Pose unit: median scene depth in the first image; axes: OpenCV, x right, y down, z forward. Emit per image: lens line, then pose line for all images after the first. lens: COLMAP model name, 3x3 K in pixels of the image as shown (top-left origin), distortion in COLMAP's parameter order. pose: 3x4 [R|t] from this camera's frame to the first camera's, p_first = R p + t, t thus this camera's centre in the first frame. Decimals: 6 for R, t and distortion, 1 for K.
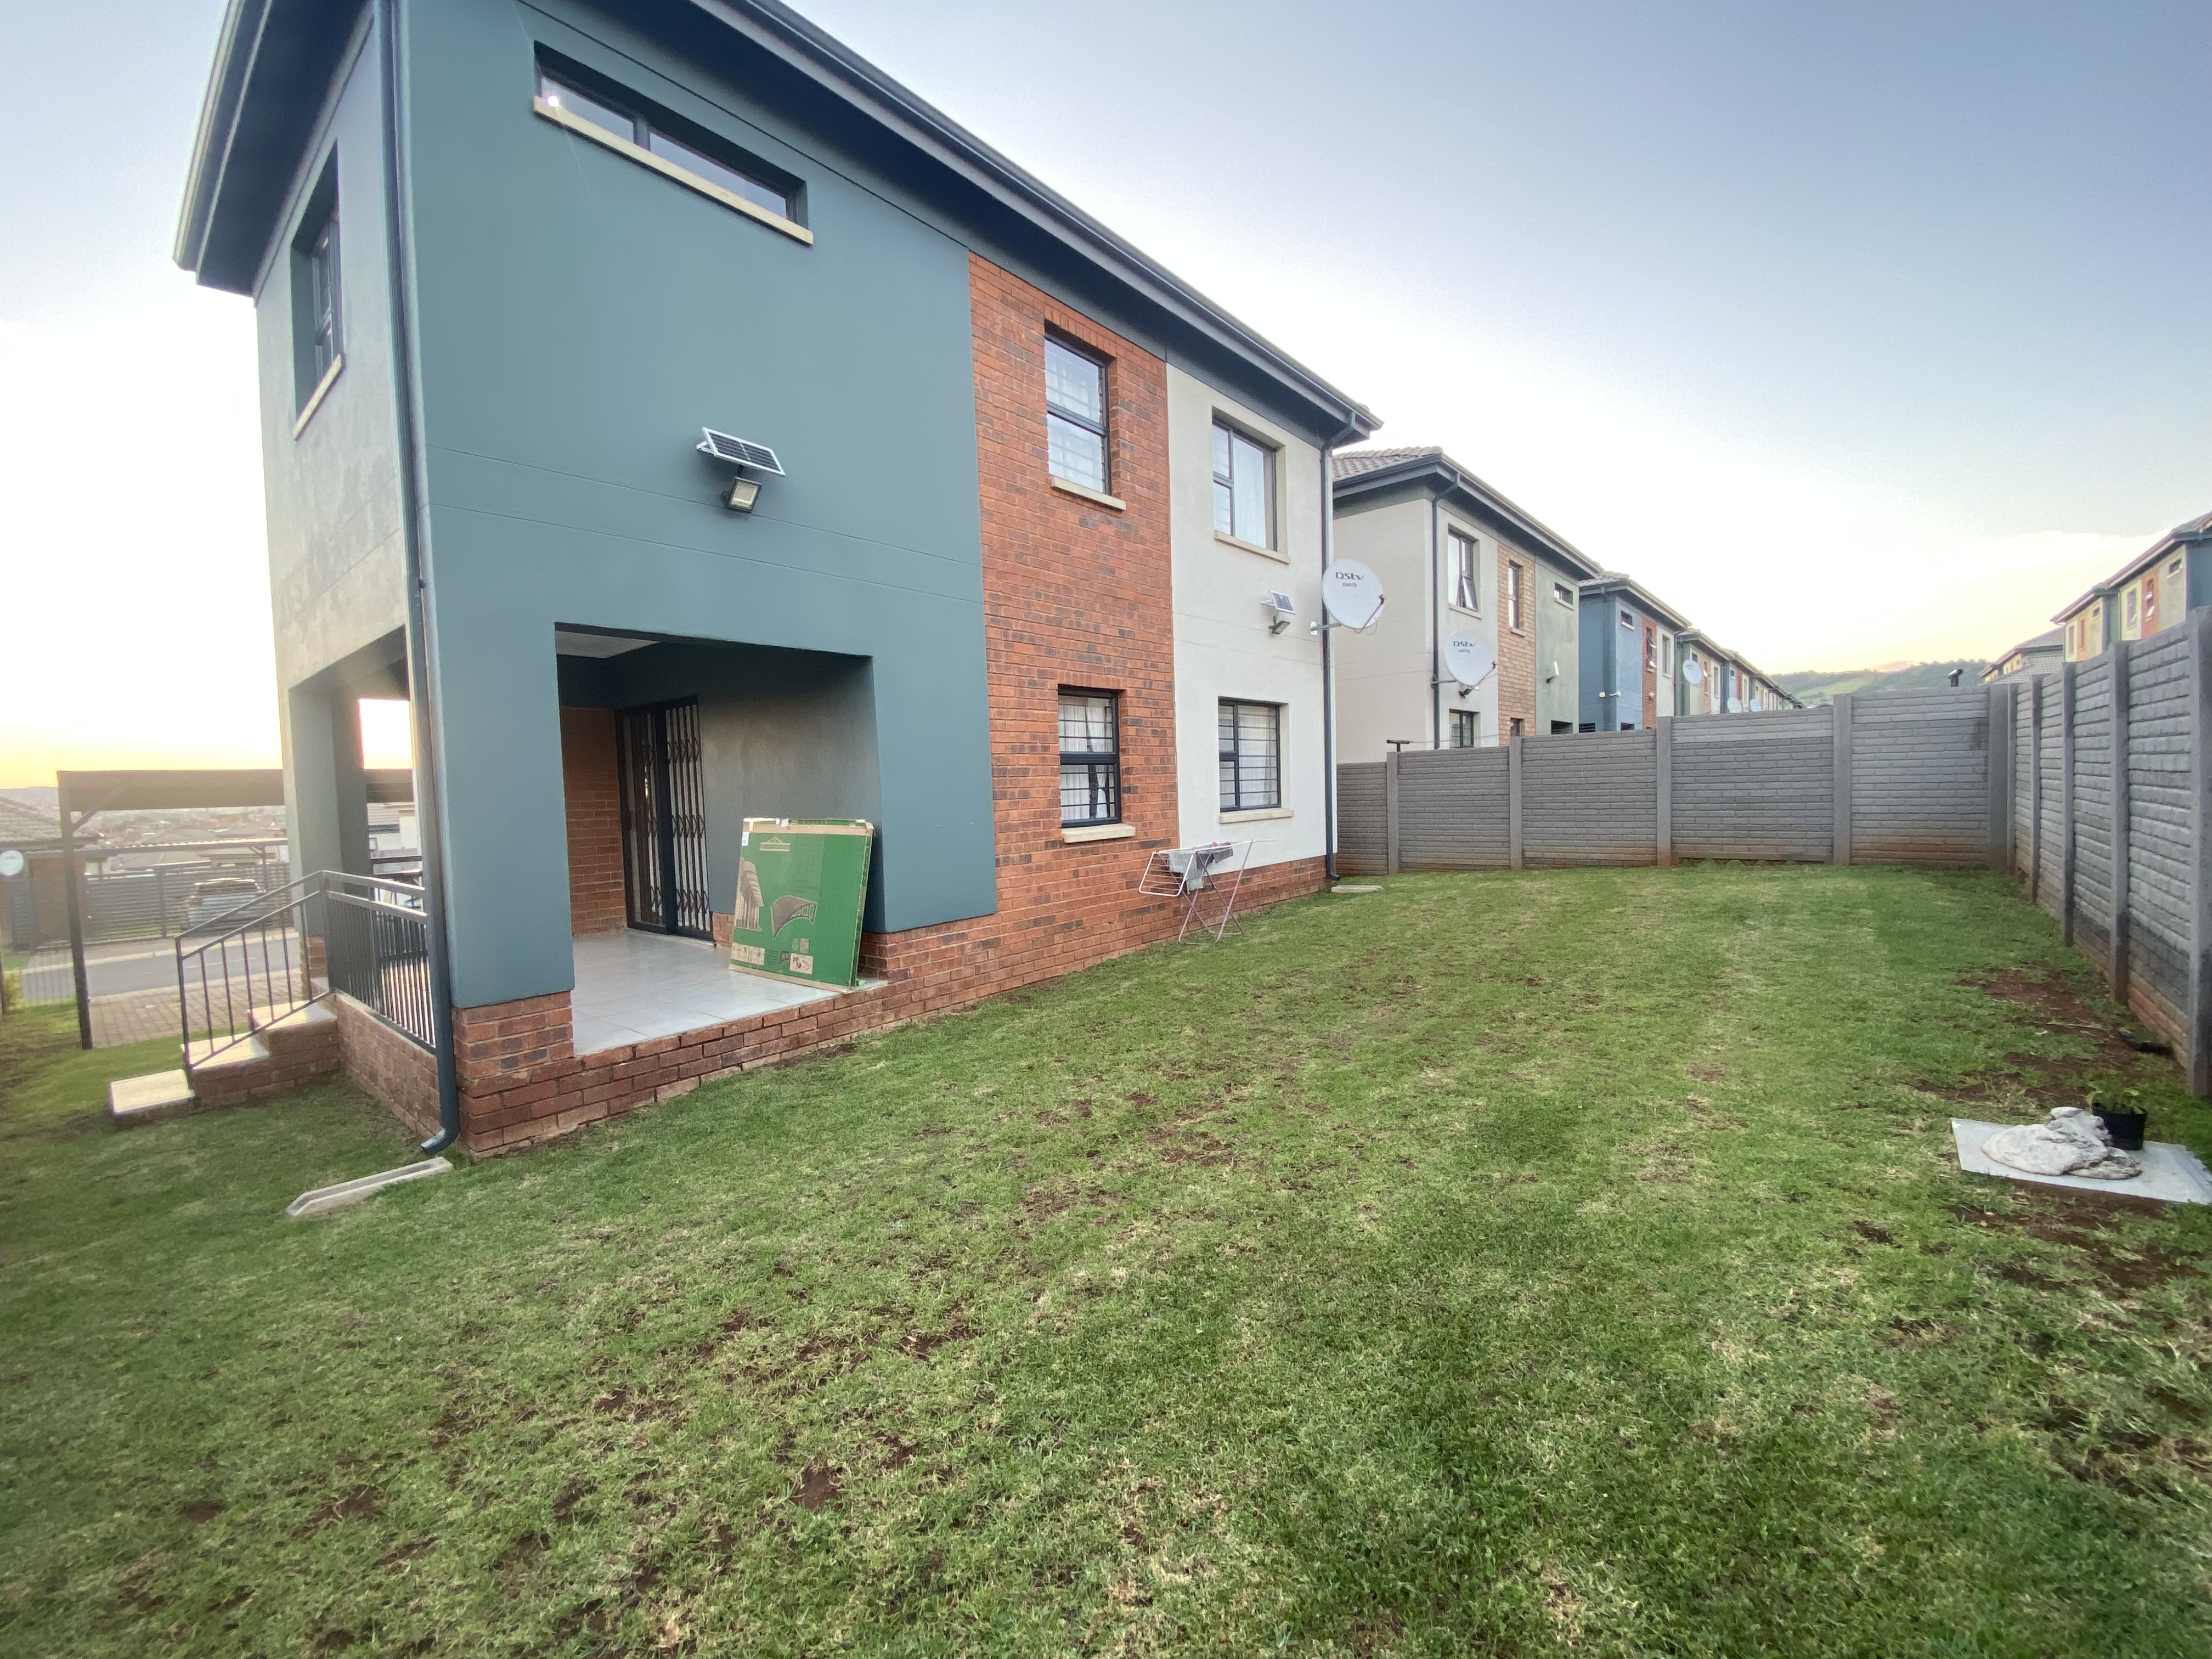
lens RADIAL K [[904.5, 0, 1100.1], [0, 904.5, 822.4], [0, 0, 1]] dist [0.000775, -0.000110]
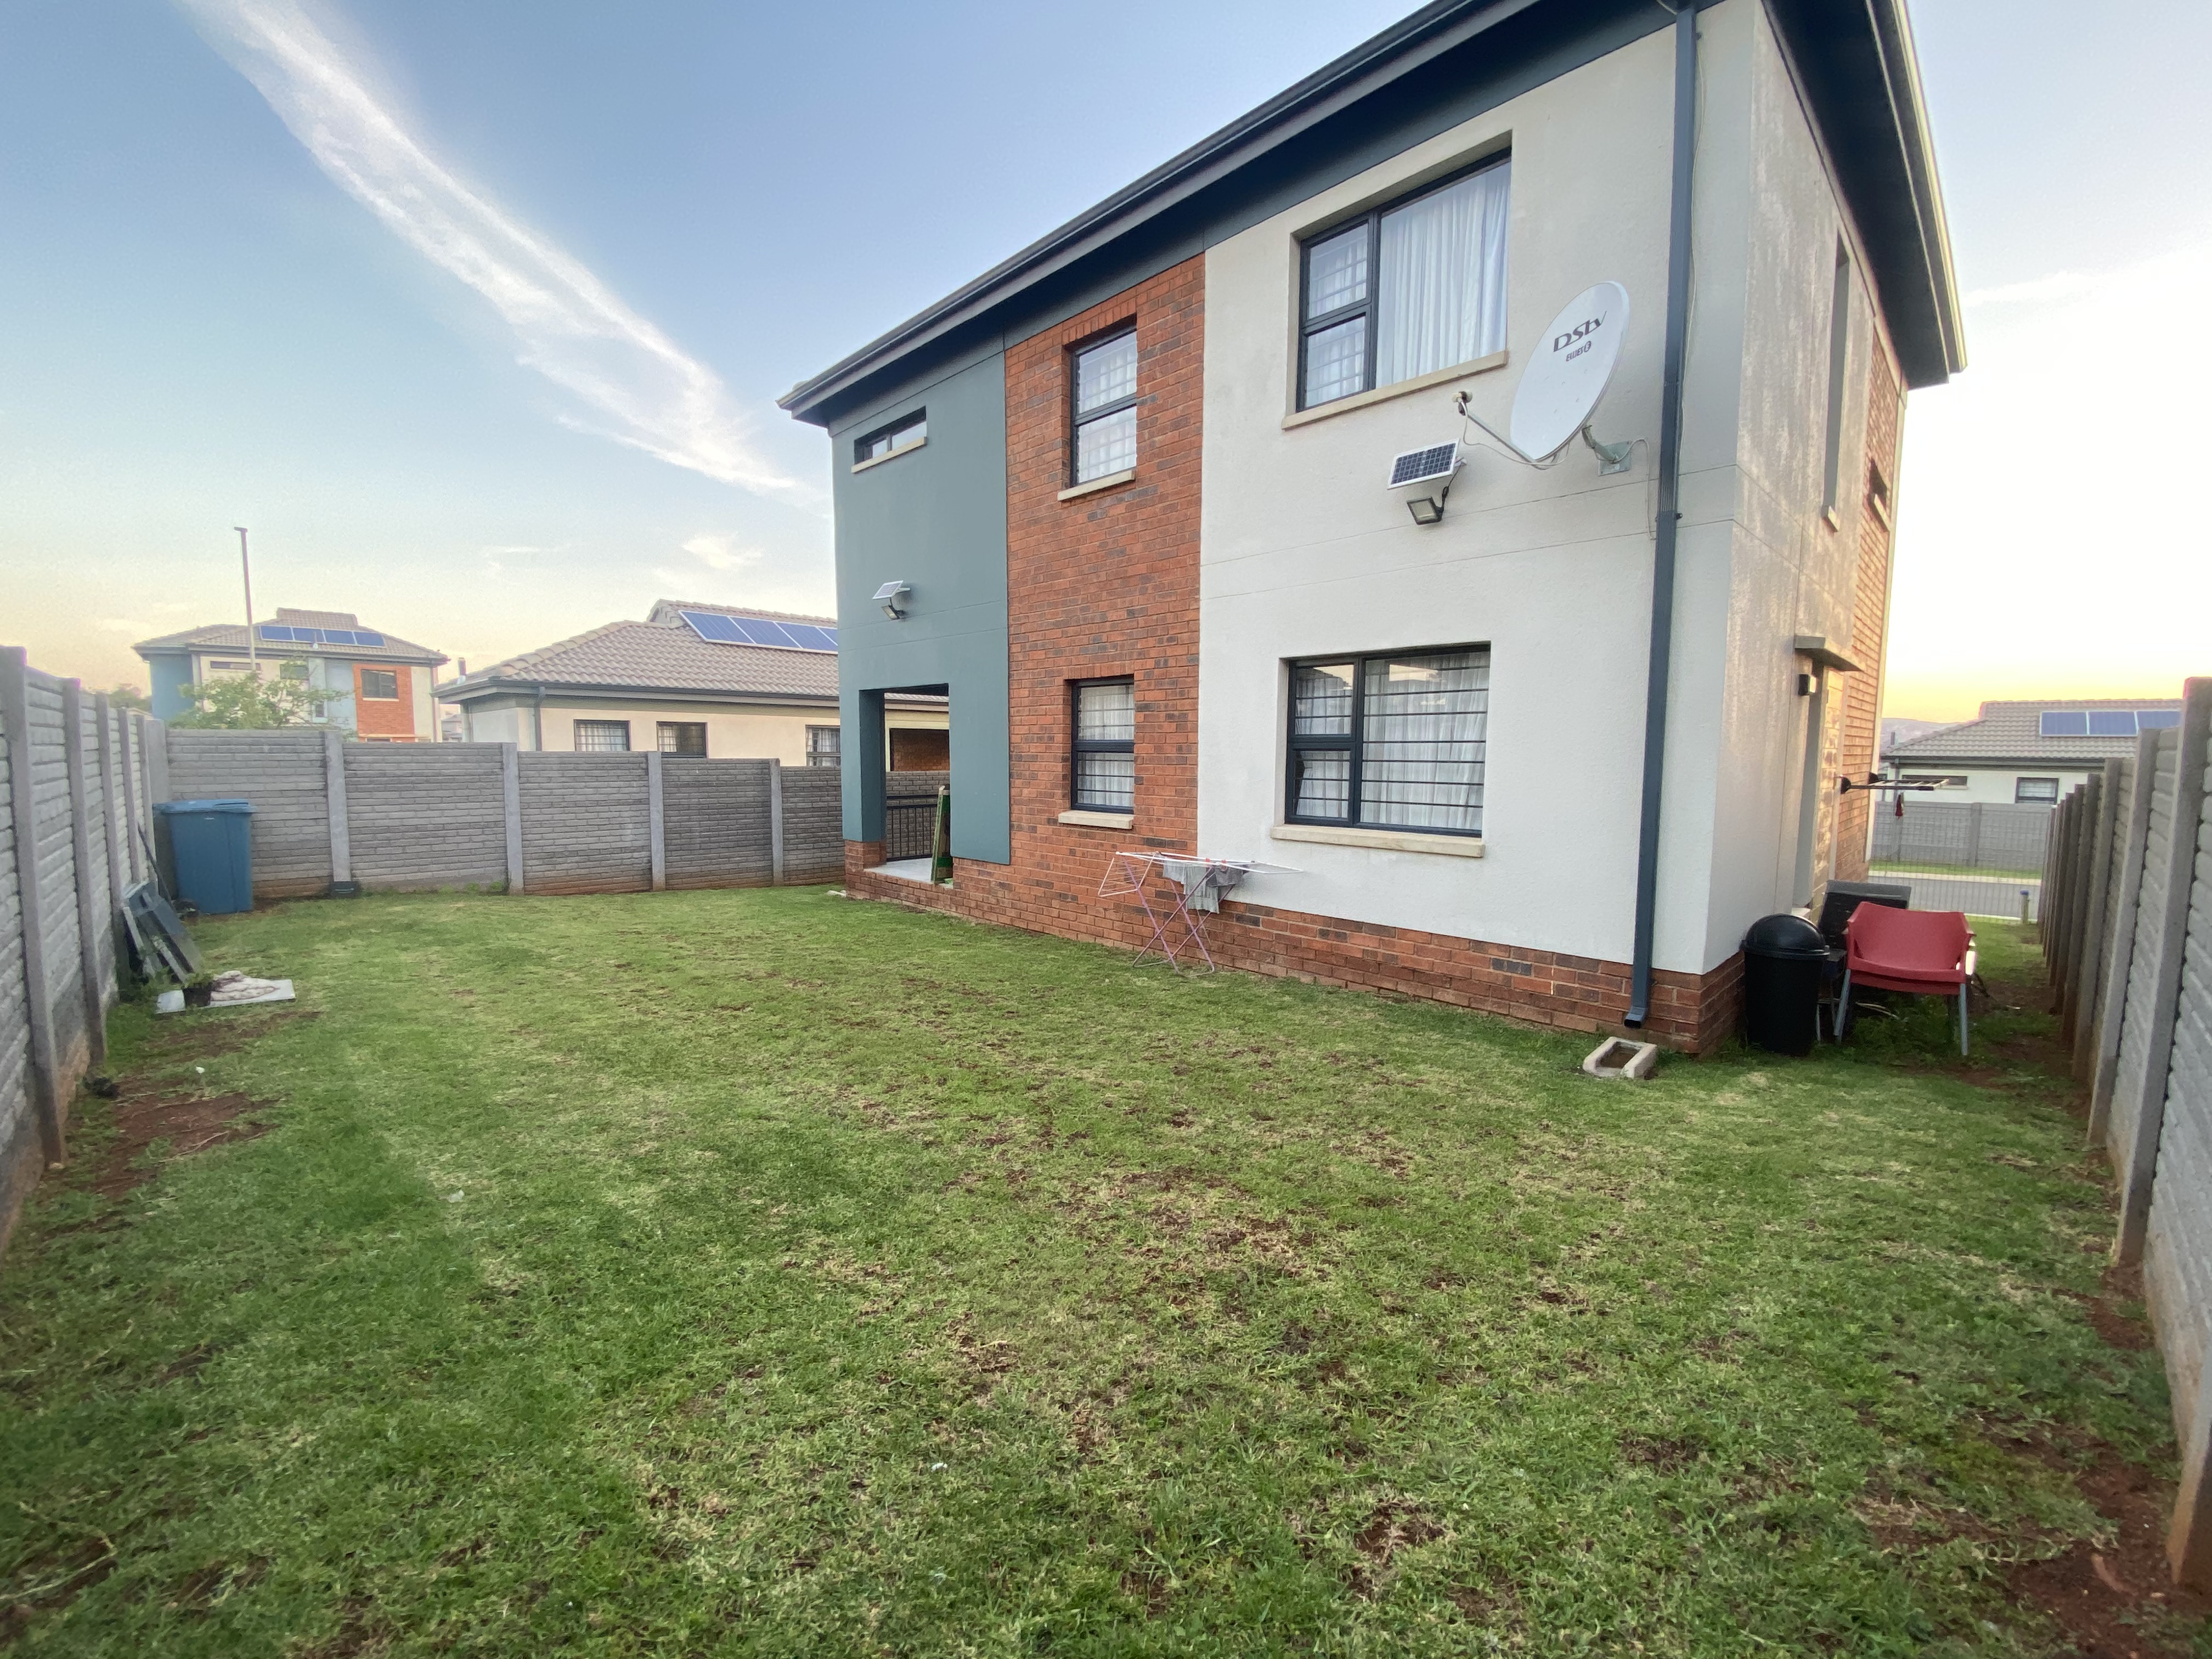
lens RADIAL K [[888.5, 0, 1106.0], [0, 888.5, 829.5], [0, 0, 1]] dist [-0.001151, -0.000133]
pose [[-0.104529, 0.118699, -0.987413, 0.910023], [-0.045547, 0.991239, 0.123981, -0.093672], [0.993478, 0.057934, -0.098206, 1.011982]]
